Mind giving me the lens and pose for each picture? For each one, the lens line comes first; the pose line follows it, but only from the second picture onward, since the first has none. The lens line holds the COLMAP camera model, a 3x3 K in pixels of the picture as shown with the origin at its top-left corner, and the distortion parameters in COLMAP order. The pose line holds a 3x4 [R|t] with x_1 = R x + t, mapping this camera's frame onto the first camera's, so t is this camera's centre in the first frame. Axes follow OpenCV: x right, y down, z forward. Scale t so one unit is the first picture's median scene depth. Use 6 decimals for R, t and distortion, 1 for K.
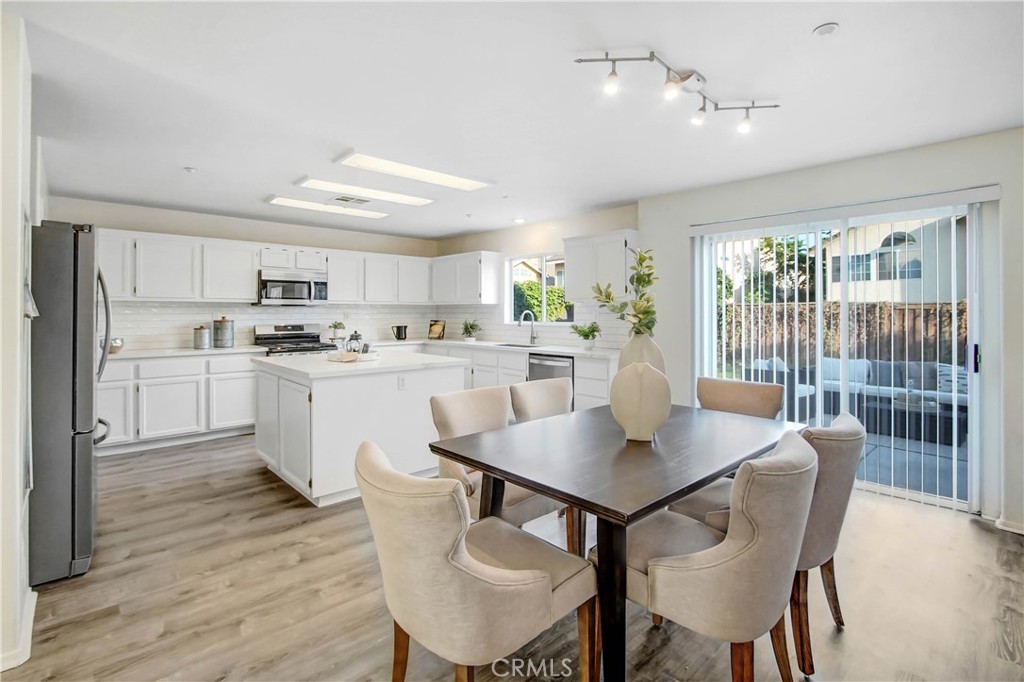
lens RADIAL K [[483.5, 0, 511.0], [0, 483.5, 317.1], [0, 0, 1]] dist [-0.017824, -0.000155]
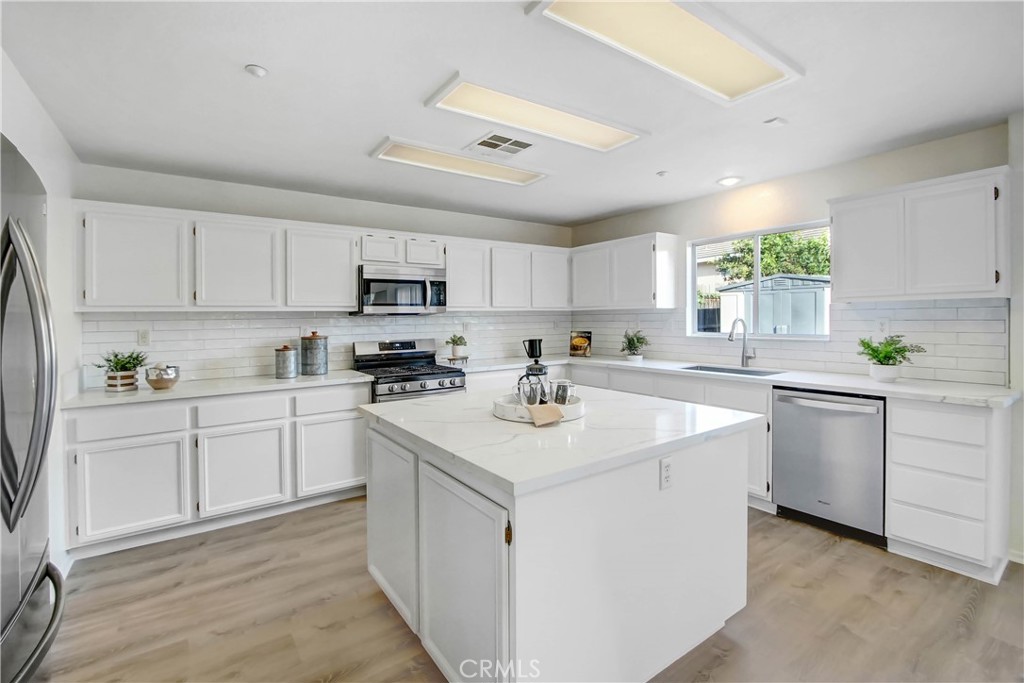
lens RADIAL K [[454.1, 0, 493.4], [0, 454.1, 319.8], [0, 0, 1]] dist [-0.020856, 0.000196]
pose [[0.987138, -0.013178, -0.159327, -0.217104], [0.012446, 0.999907, -0.005591, -0.011076], [0.159386, 0.003536, 0.987210, 0.360496]]
